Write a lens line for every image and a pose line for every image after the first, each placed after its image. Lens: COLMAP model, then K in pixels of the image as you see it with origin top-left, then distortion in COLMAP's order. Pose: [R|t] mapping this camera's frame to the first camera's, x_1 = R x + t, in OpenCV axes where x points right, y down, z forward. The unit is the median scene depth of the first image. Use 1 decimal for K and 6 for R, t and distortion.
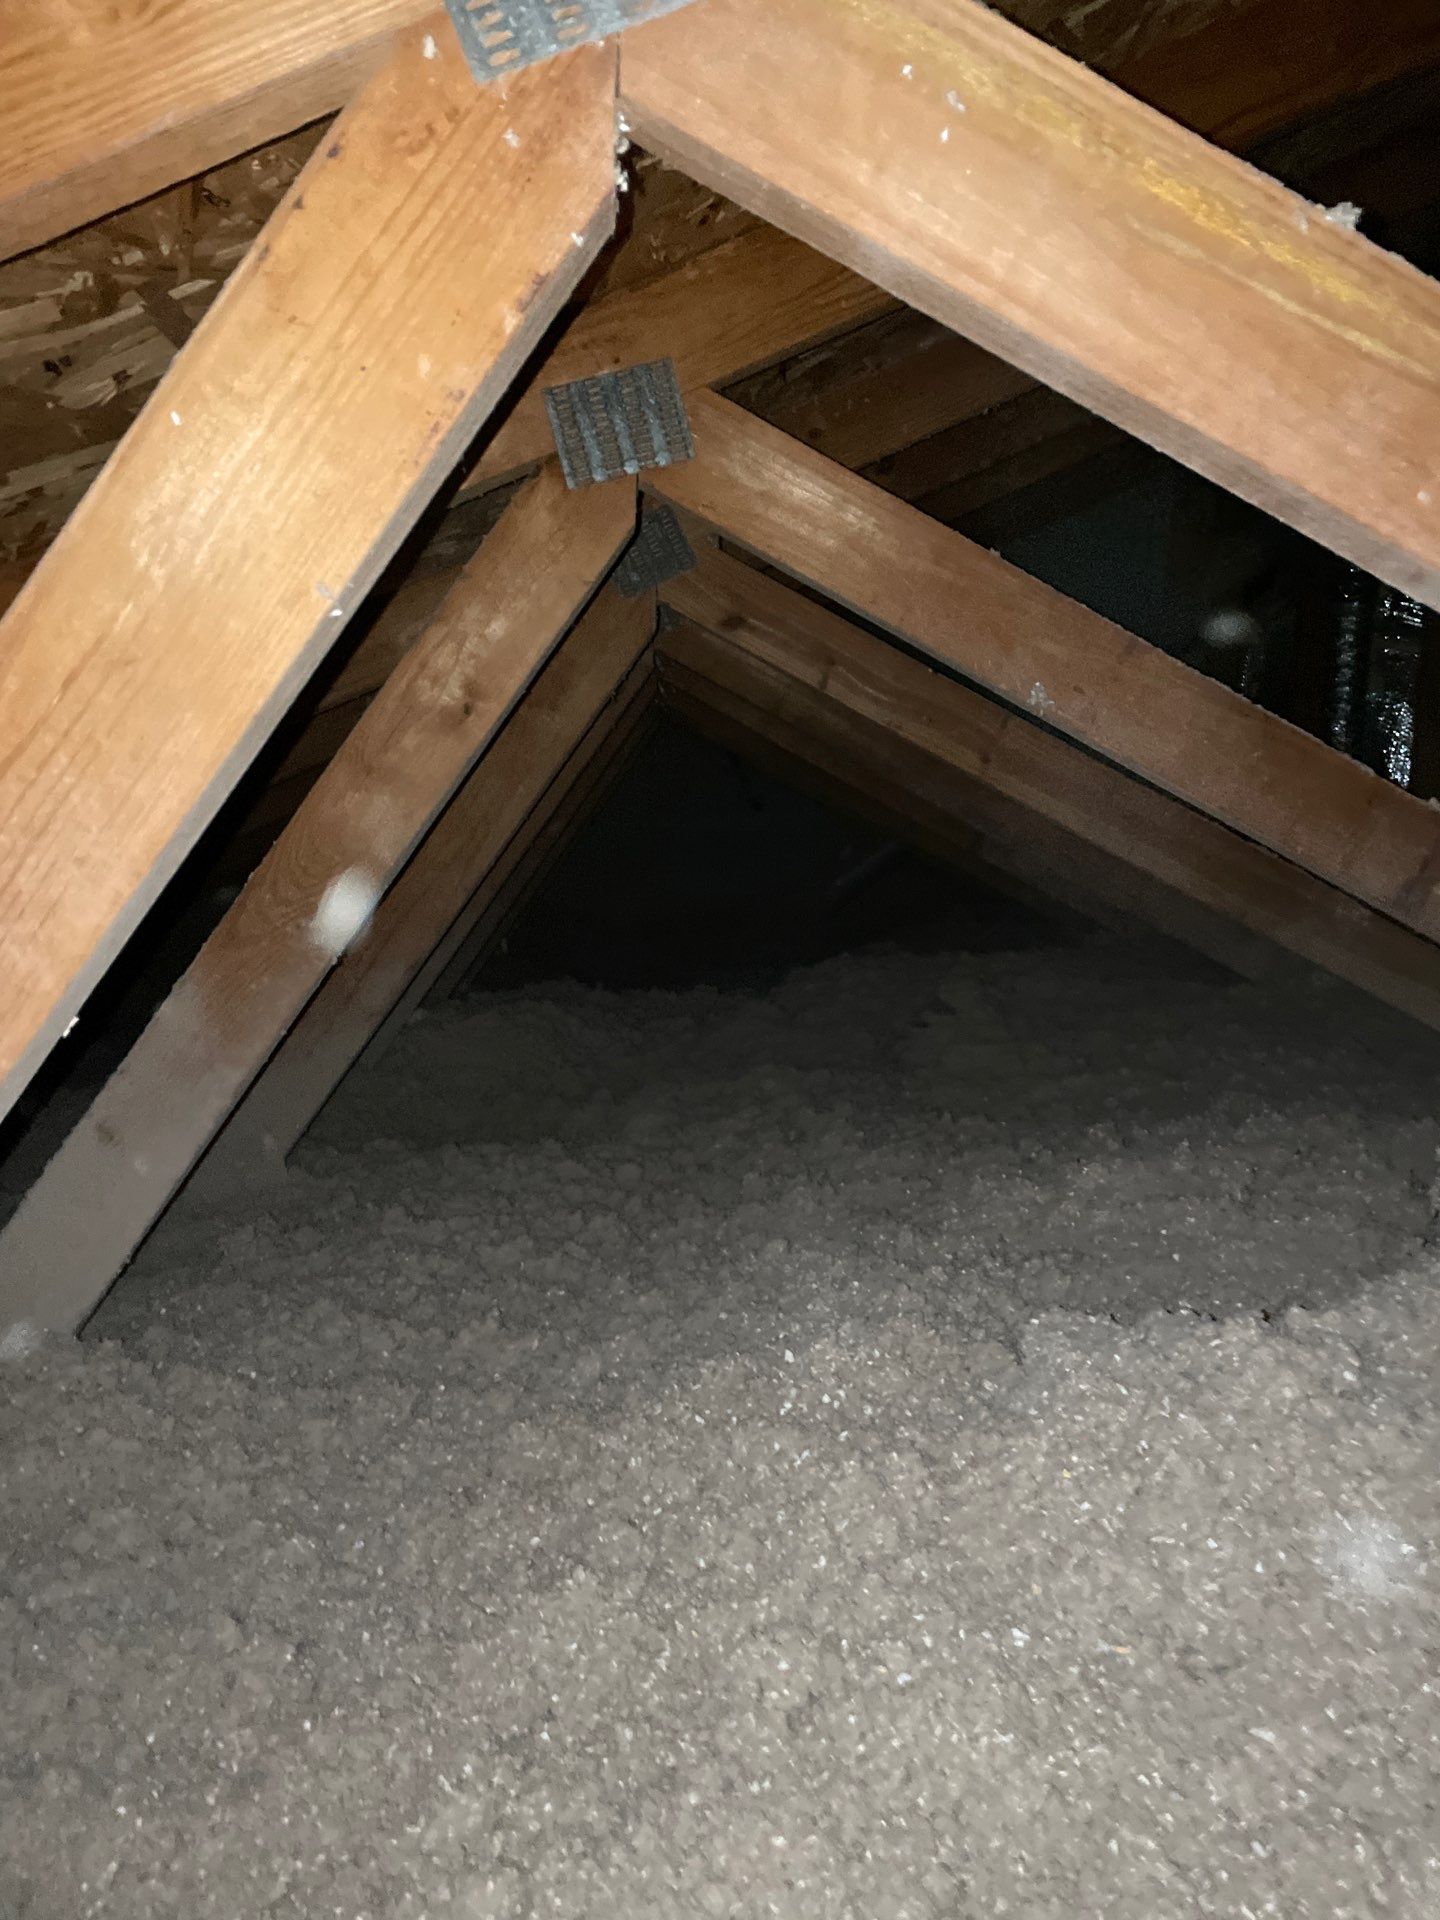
lens RADIAL K [[1238.4, 0, 693.9], [0, 1238.4, 963.7], [0, 0, 1]] dist [0.001879, 0.001832]
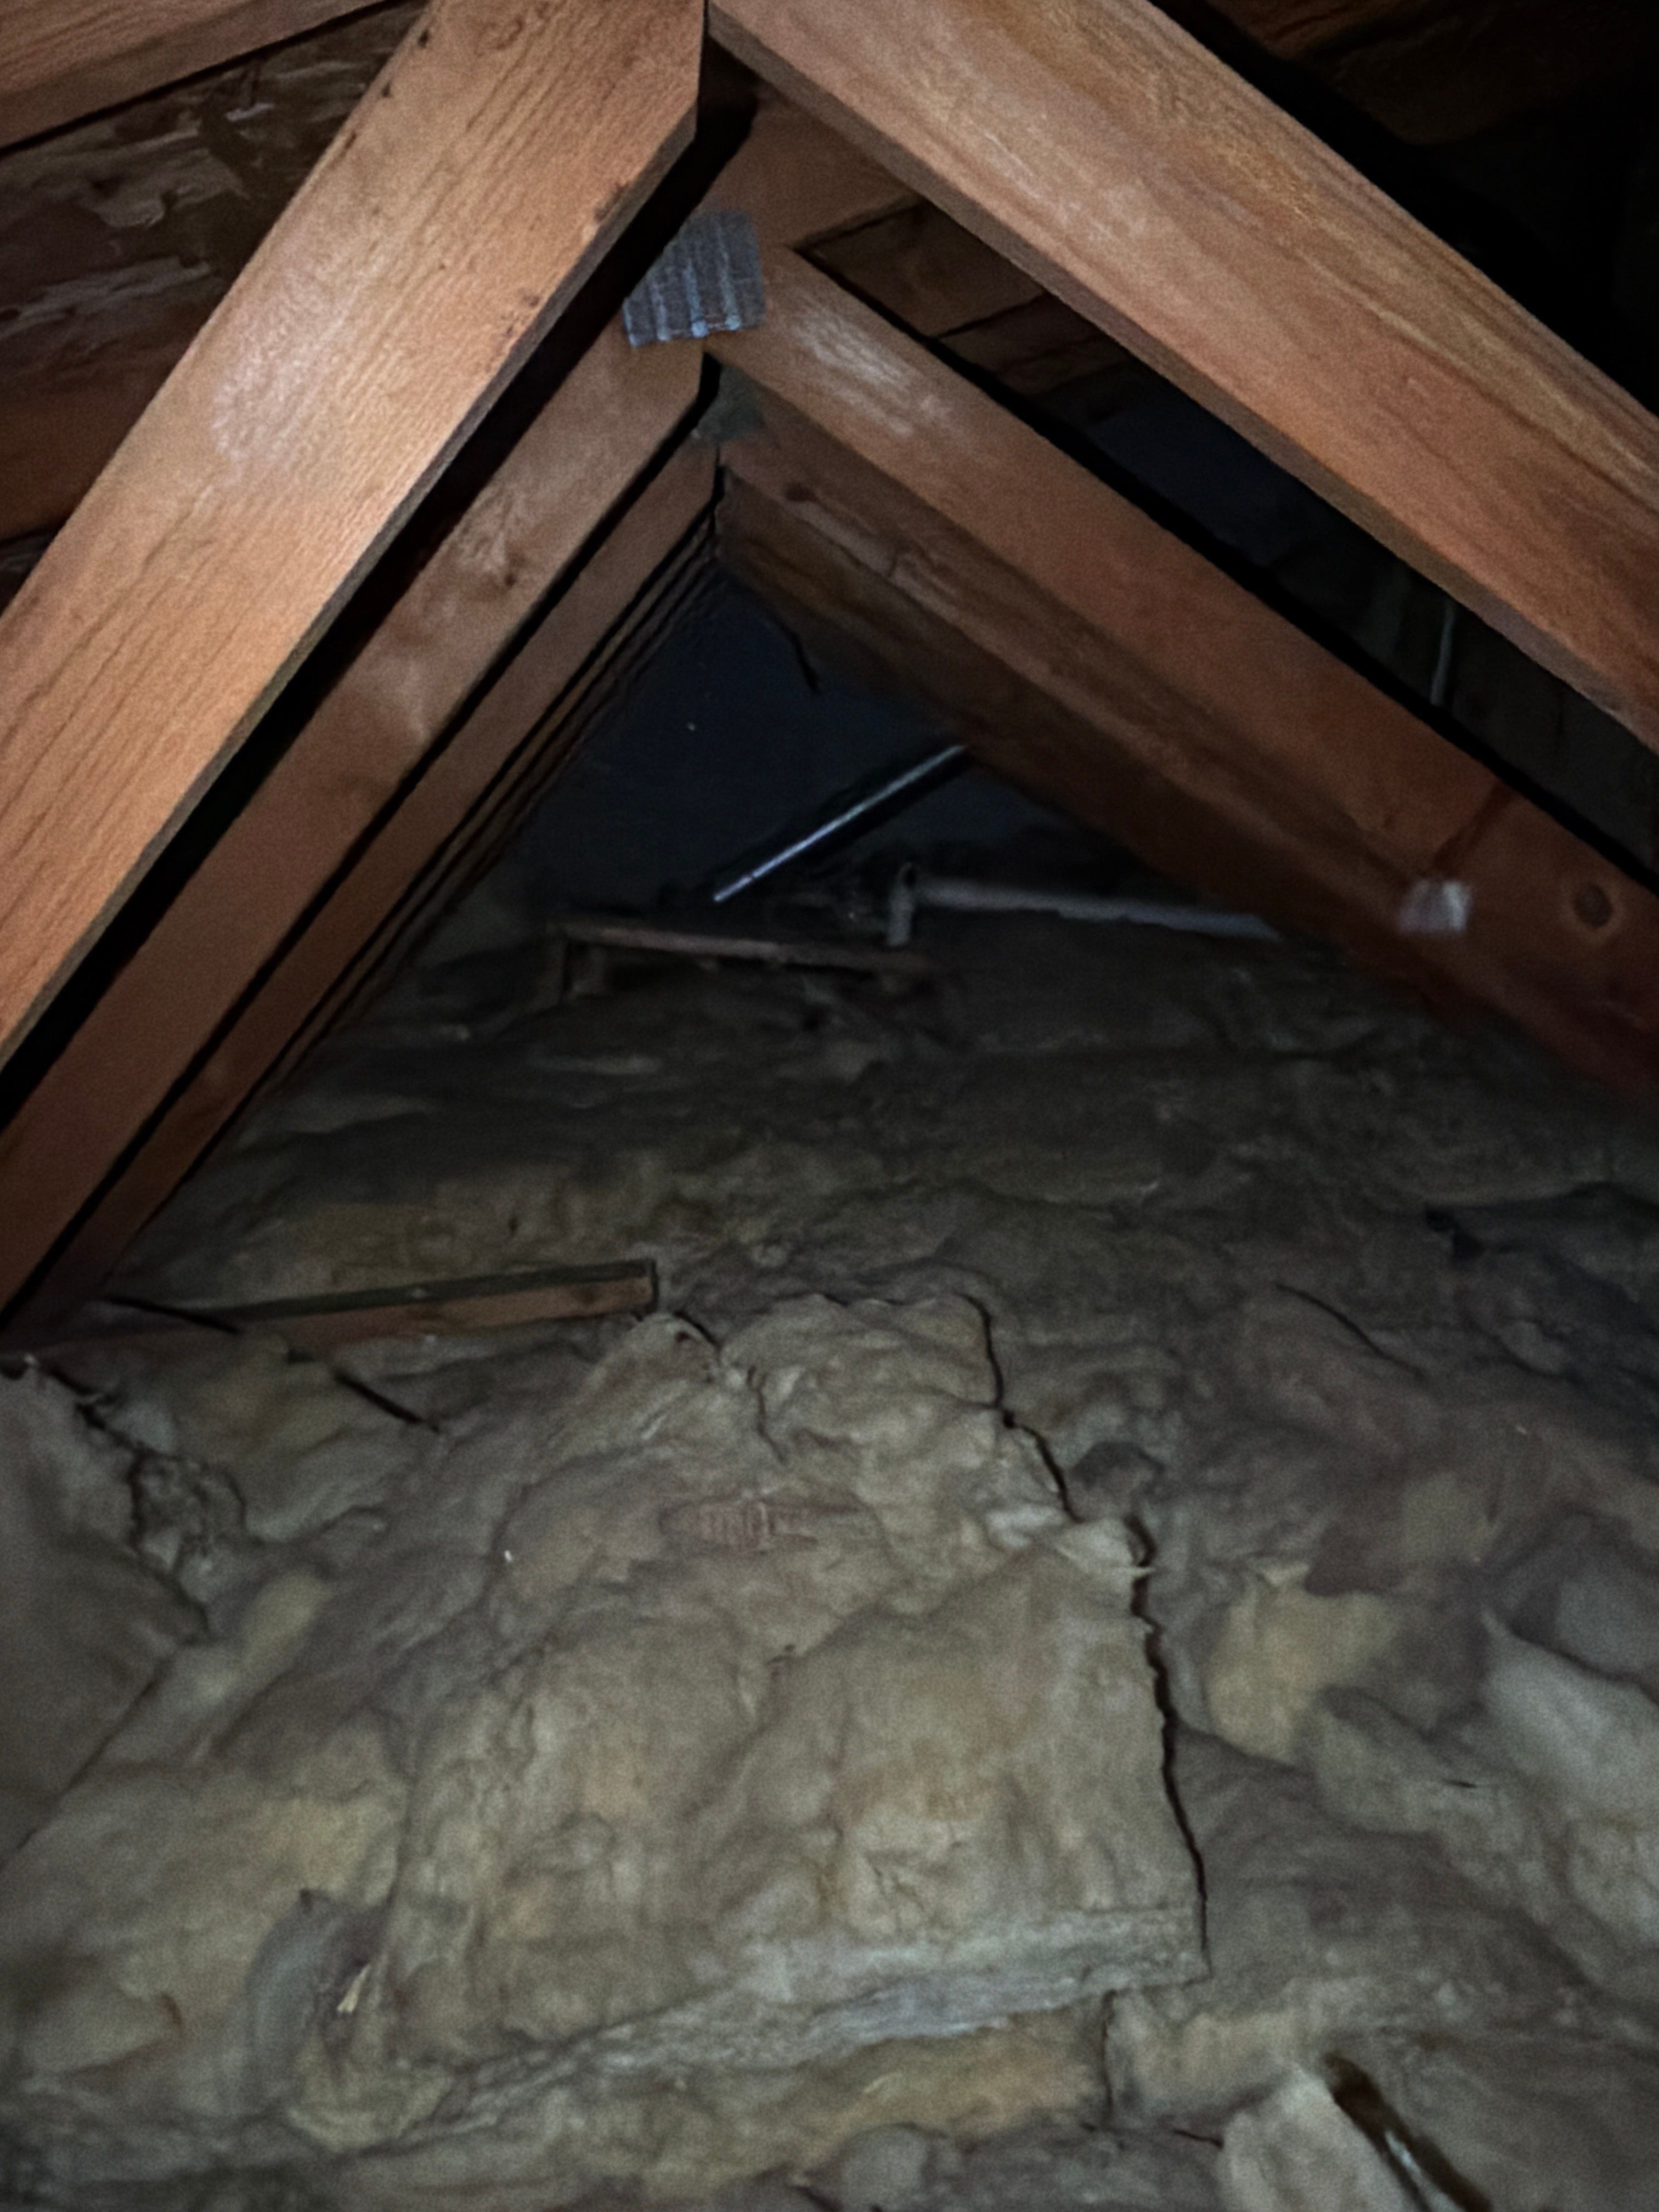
lens RADIAL K [[1426.8, 0, 799.4], [0, 1426.8, 1110.3], [0, 0, 1]] dist [0.001879, 0.001832]
pose [[0.995621, 0.074676, 0.056233, 0.014793], [-0.083336, 0.981563, 0.172015, -0.018023], [-0.042350, -0.175948, 0.983488, -0.292021]]
